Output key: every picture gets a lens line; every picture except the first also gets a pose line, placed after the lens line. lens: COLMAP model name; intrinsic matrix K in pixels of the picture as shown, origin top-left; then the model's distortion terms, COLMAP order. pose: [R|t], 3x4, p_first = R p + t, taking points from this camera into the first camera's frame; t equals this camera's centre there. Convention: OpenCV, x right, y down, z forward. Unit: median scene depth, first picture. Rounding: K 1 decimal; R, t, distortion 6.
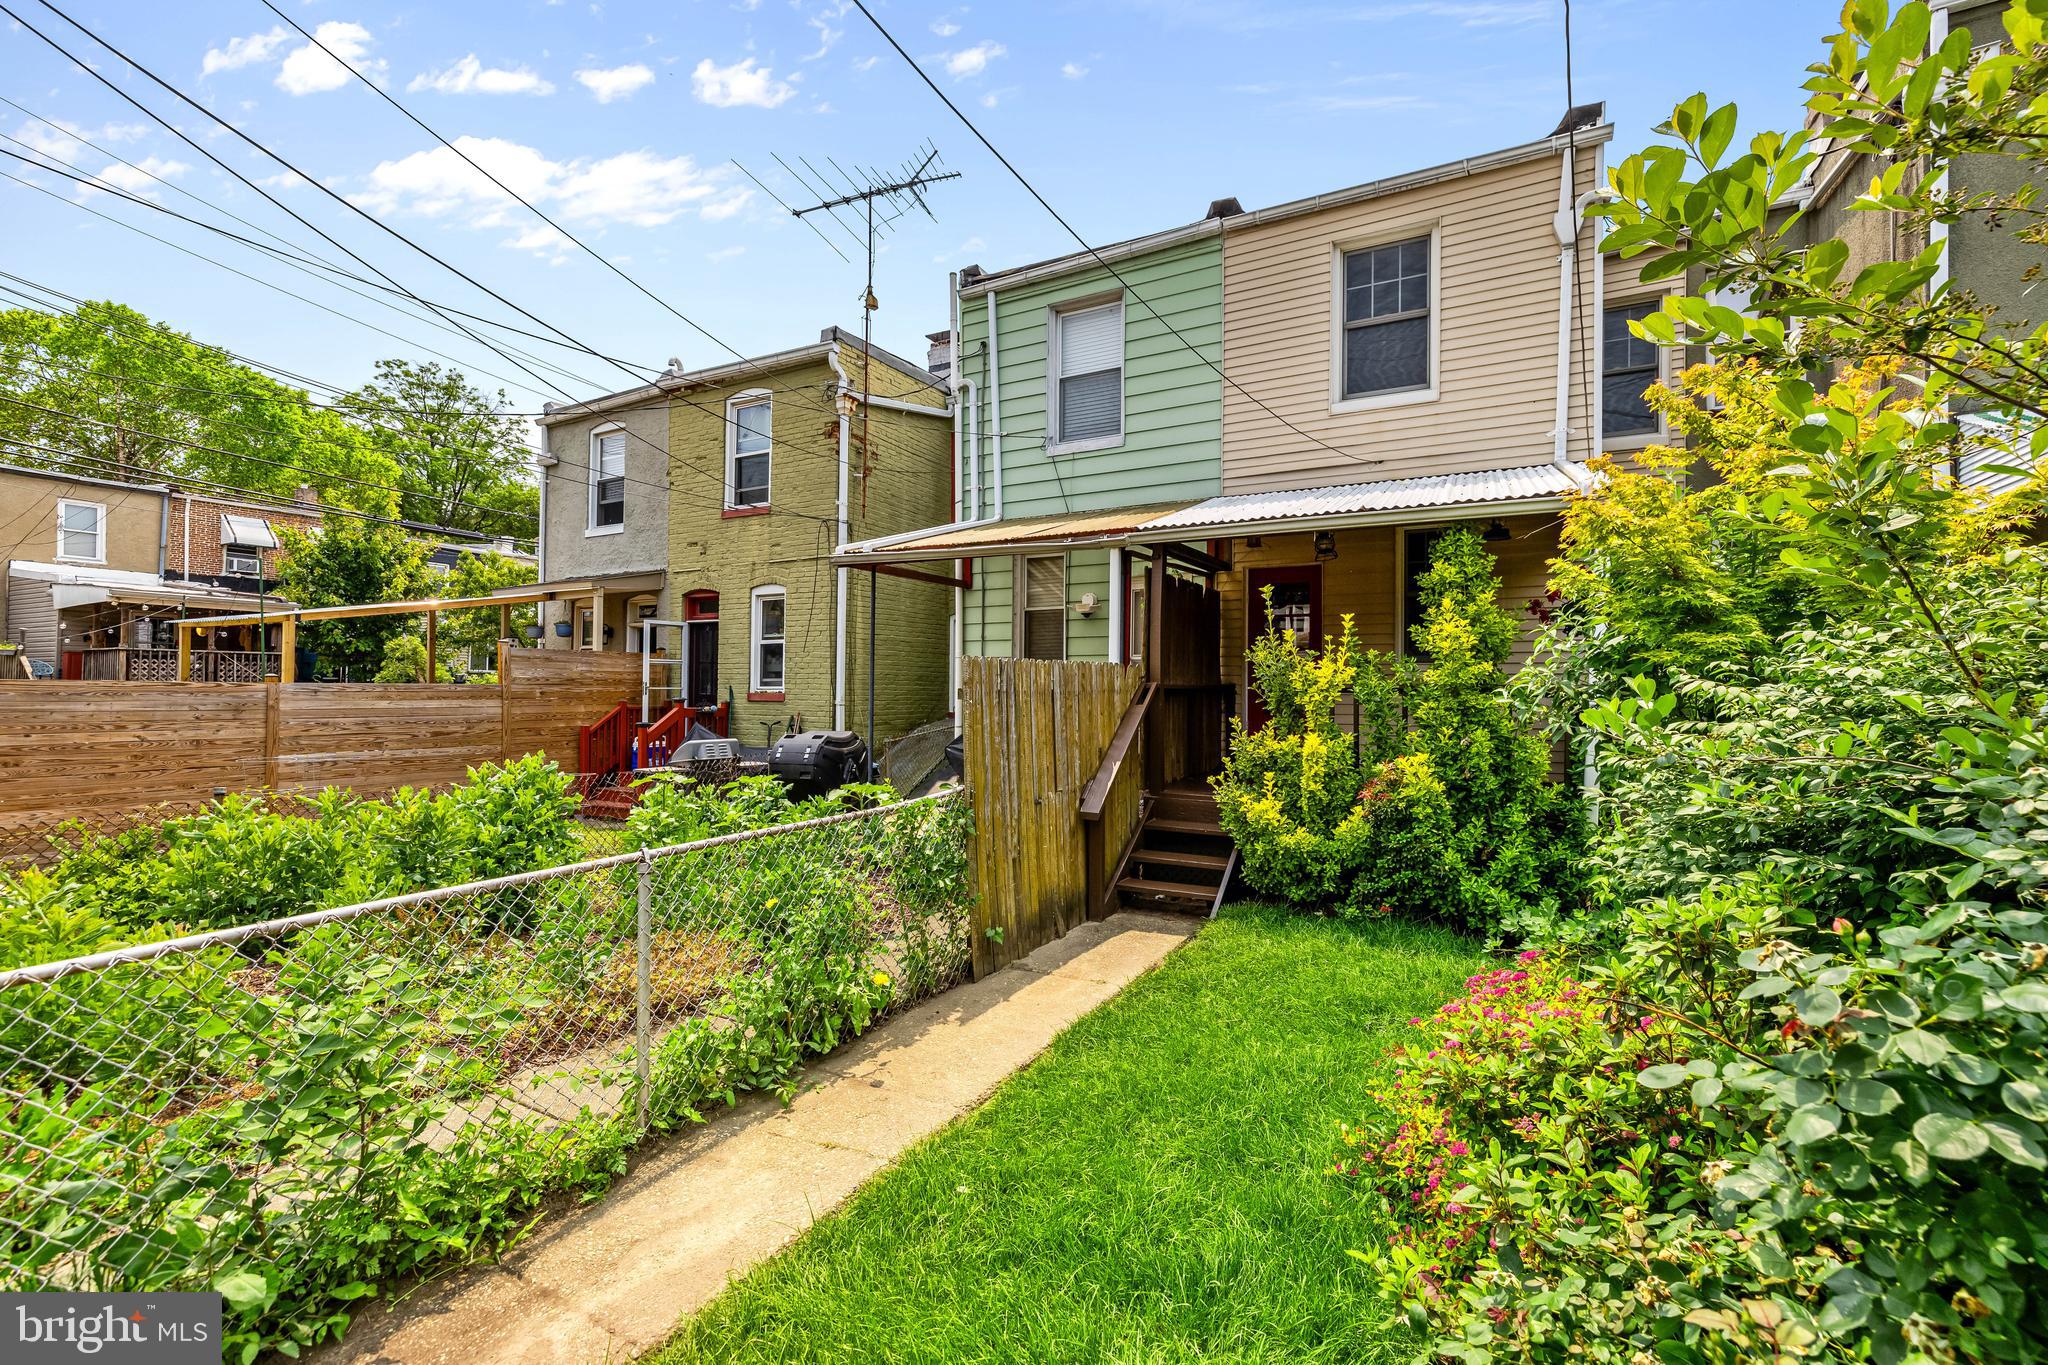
lens RADIAL K [[862.5, 0, 1027.8], [0, 862.5, 666.8], [0, 0, 1]] dist [0.003061, 0.000907]
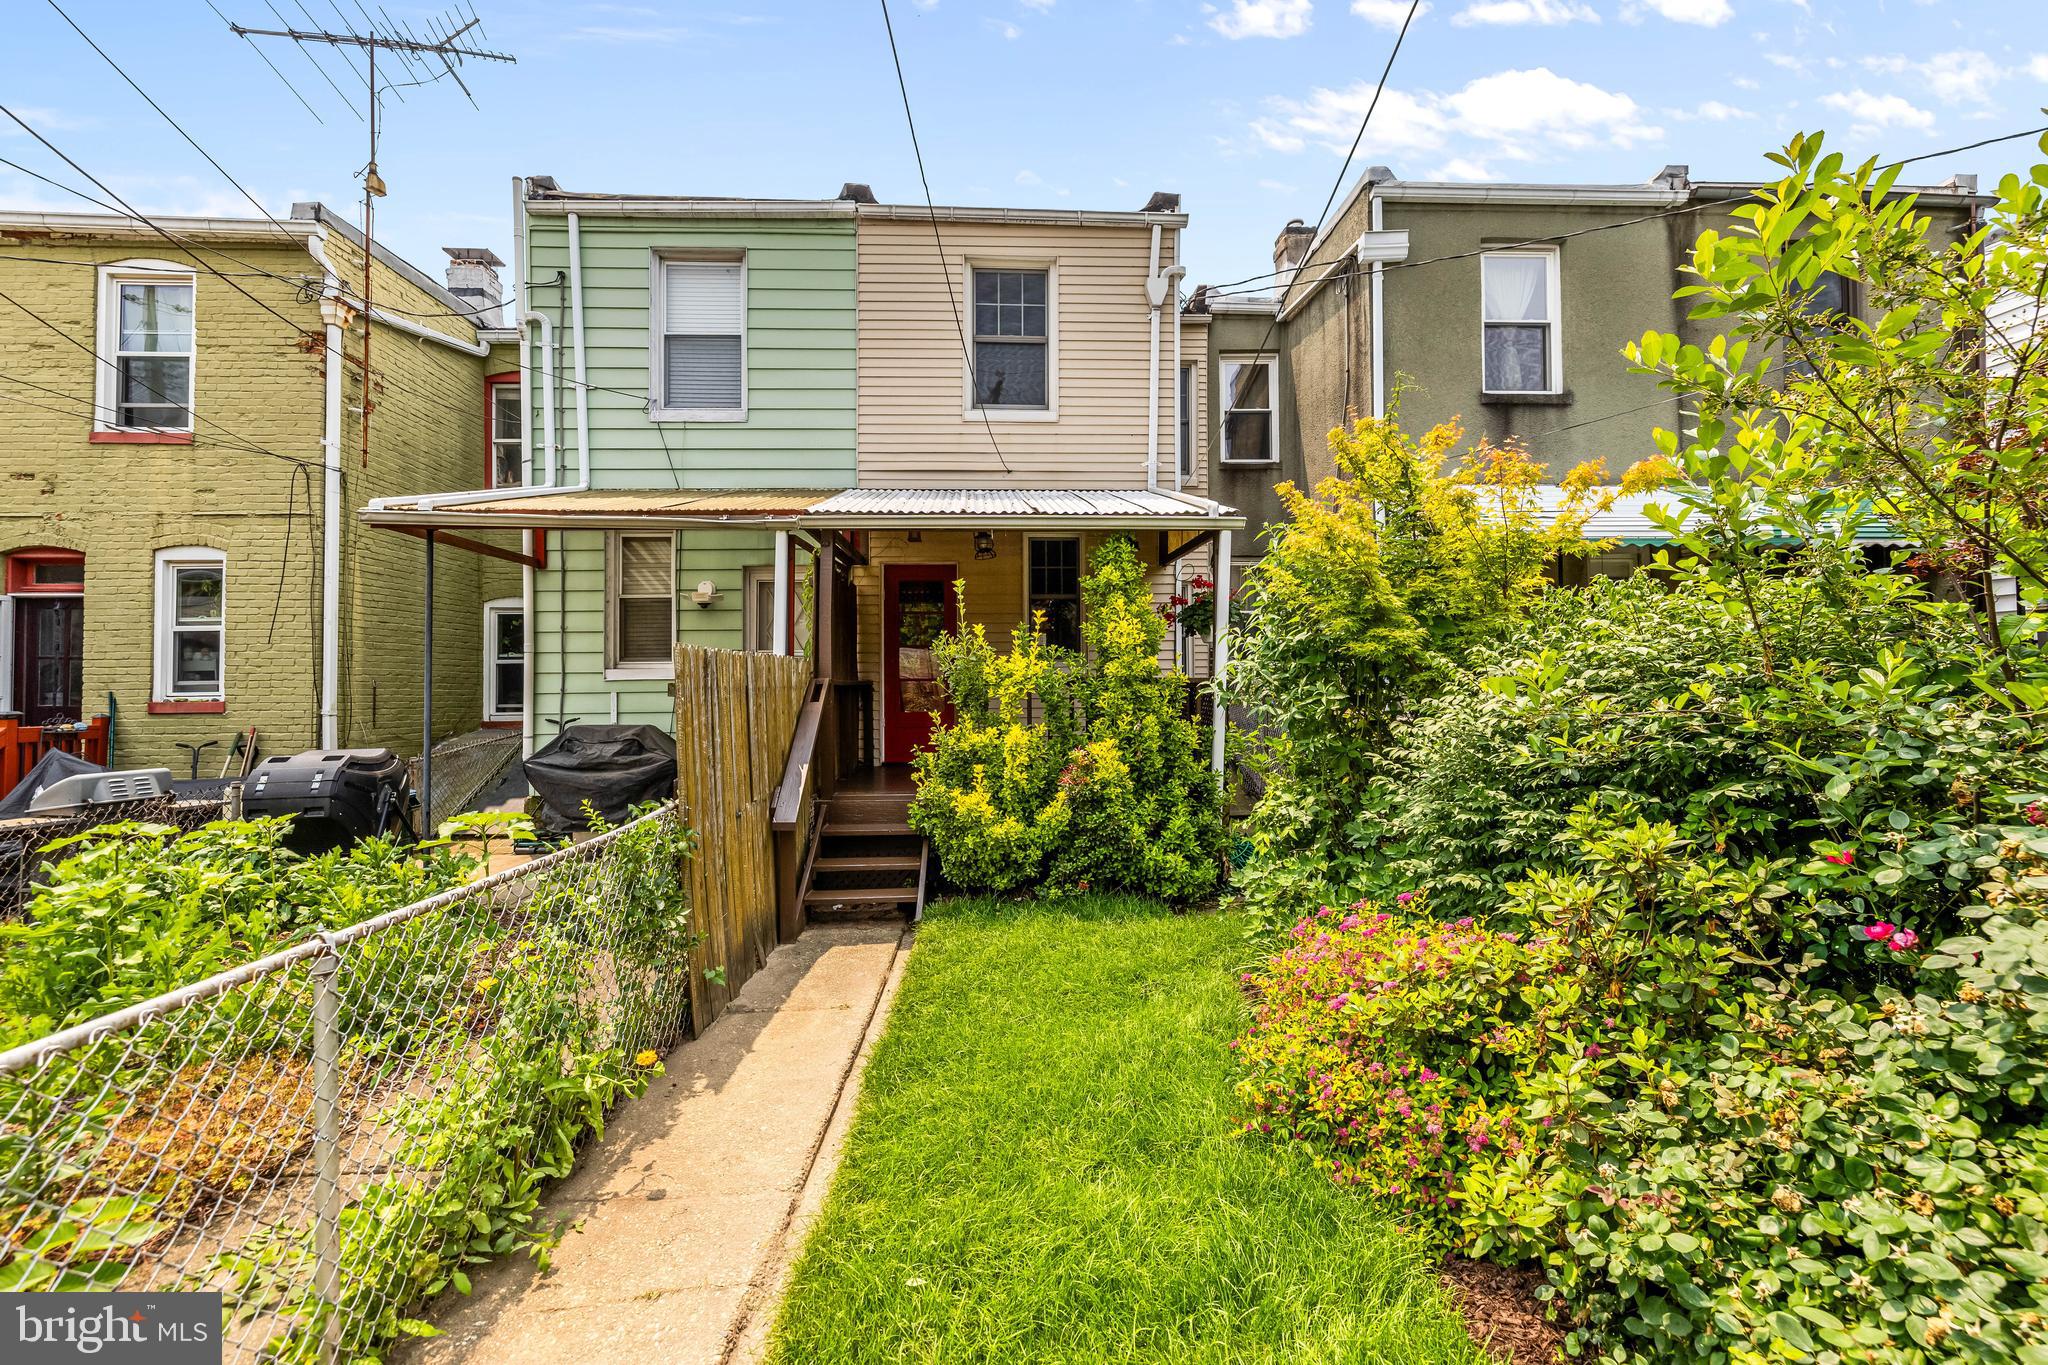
lens RADIAL K [[862.5, 0, 1027.8], [0, 862.5, 666.8], [0, 0, 1]] dist [0.003061, 0.000907]
pose [[0.854408, -0.000122, 0.519603, -0.122321], [0.001401, 0.999997, -0.002068, 0.006578], [-0.519601, 0.002495, 0.854406, 0.071817]]
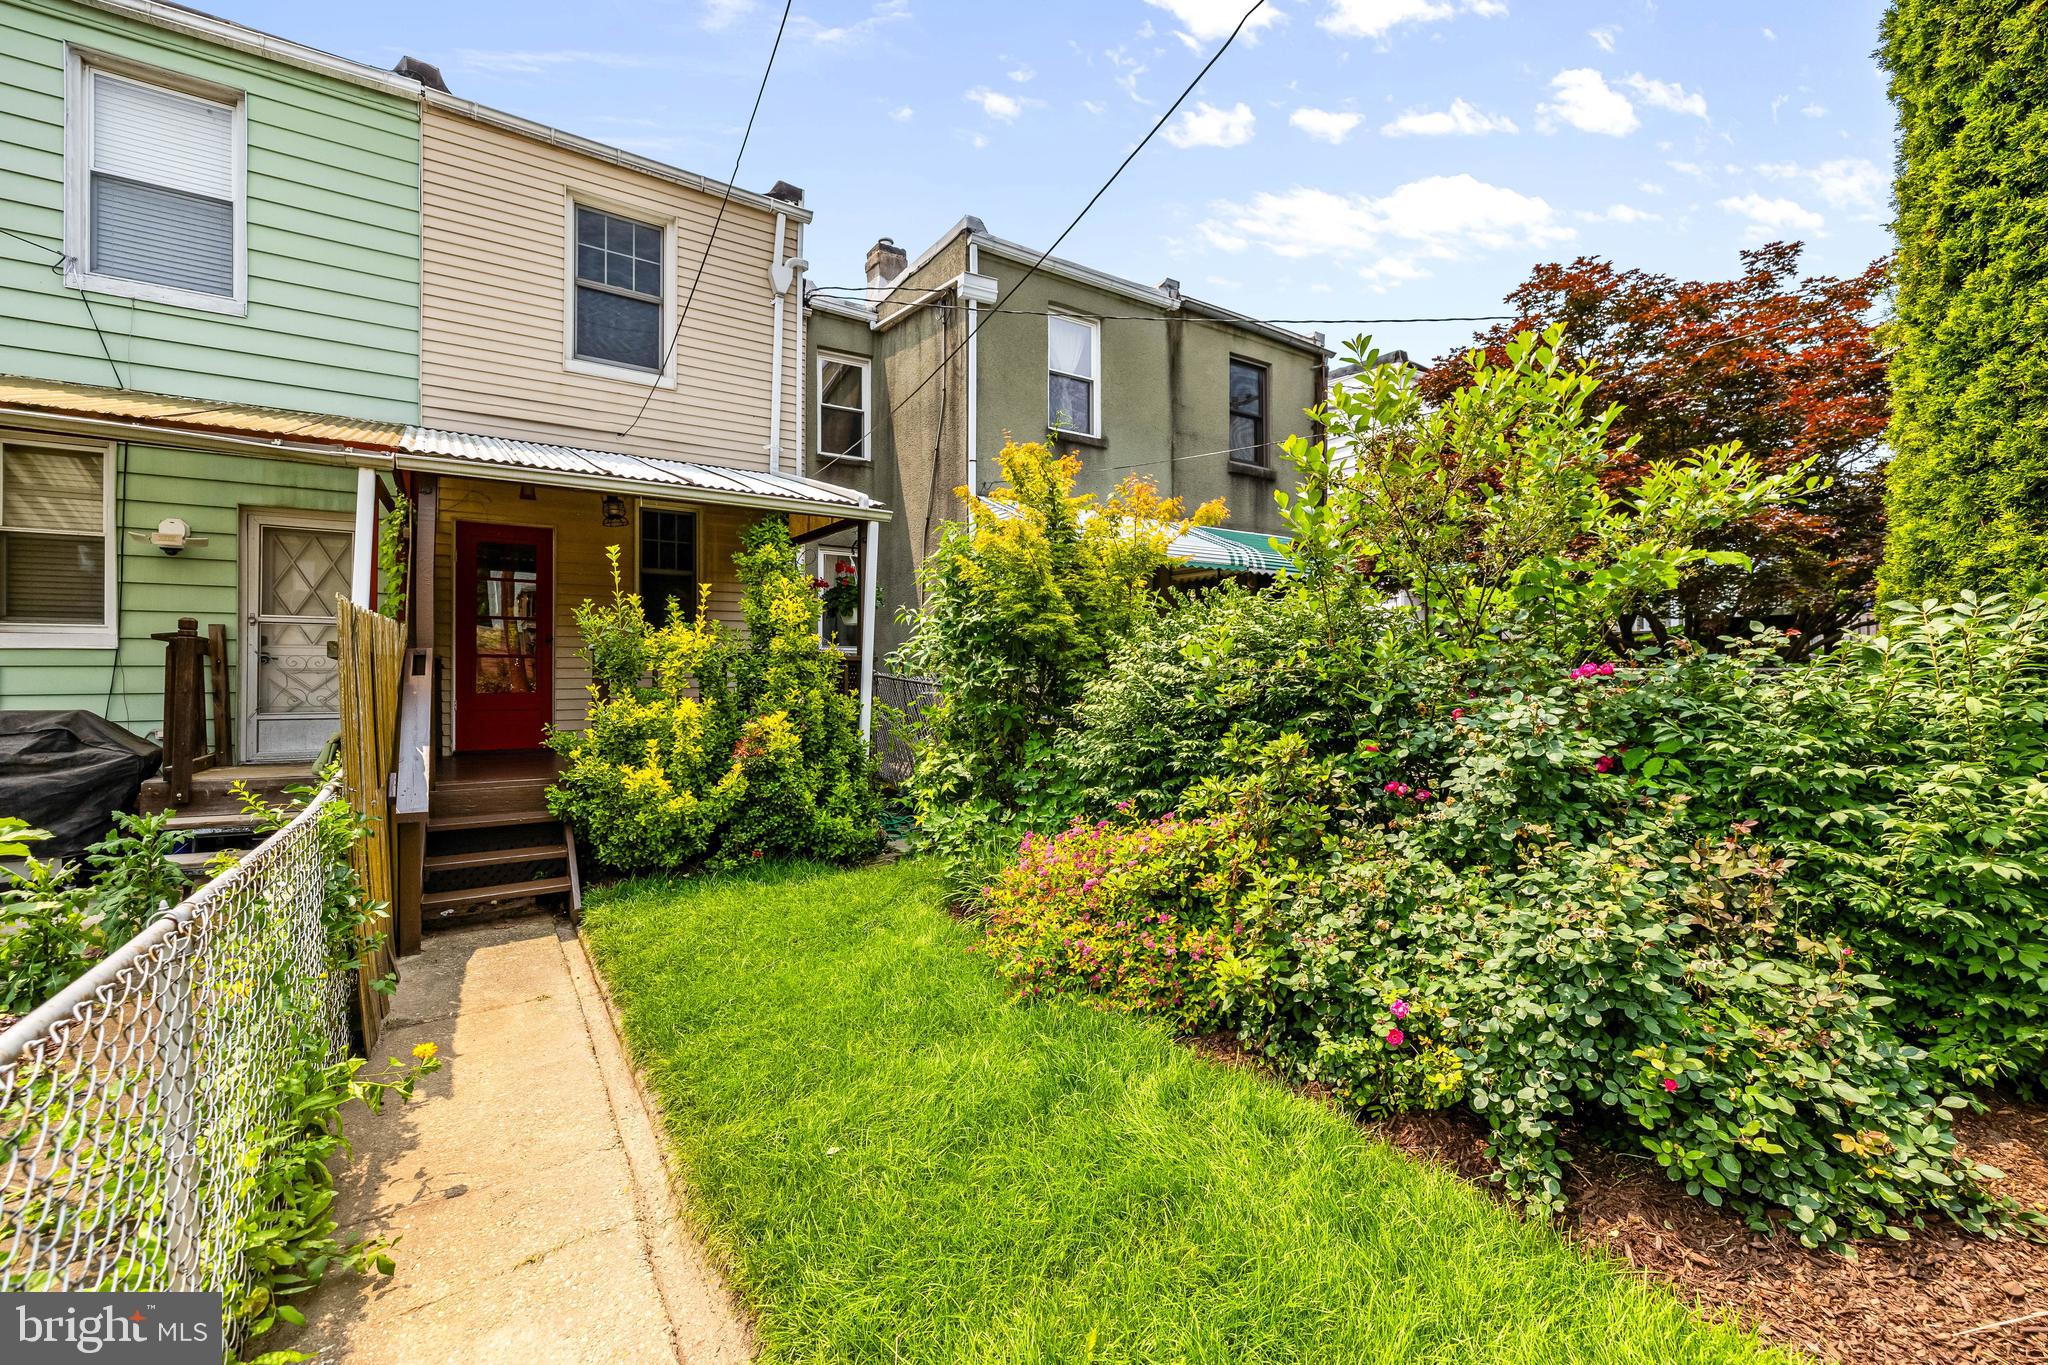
lens RADIAL K [[862.5, 0, 1027.8], [0, 862.5, 666.8], [0, 0, 1]] dist [0.003061, 0.000907]
pose [[0.462913, 0.003291, 0.886397, -0.244940], [-0.014447, 0.999888, 0.003833, 0.019572], [-0.886286, -0.014580, 0.462909, 0.112352]]
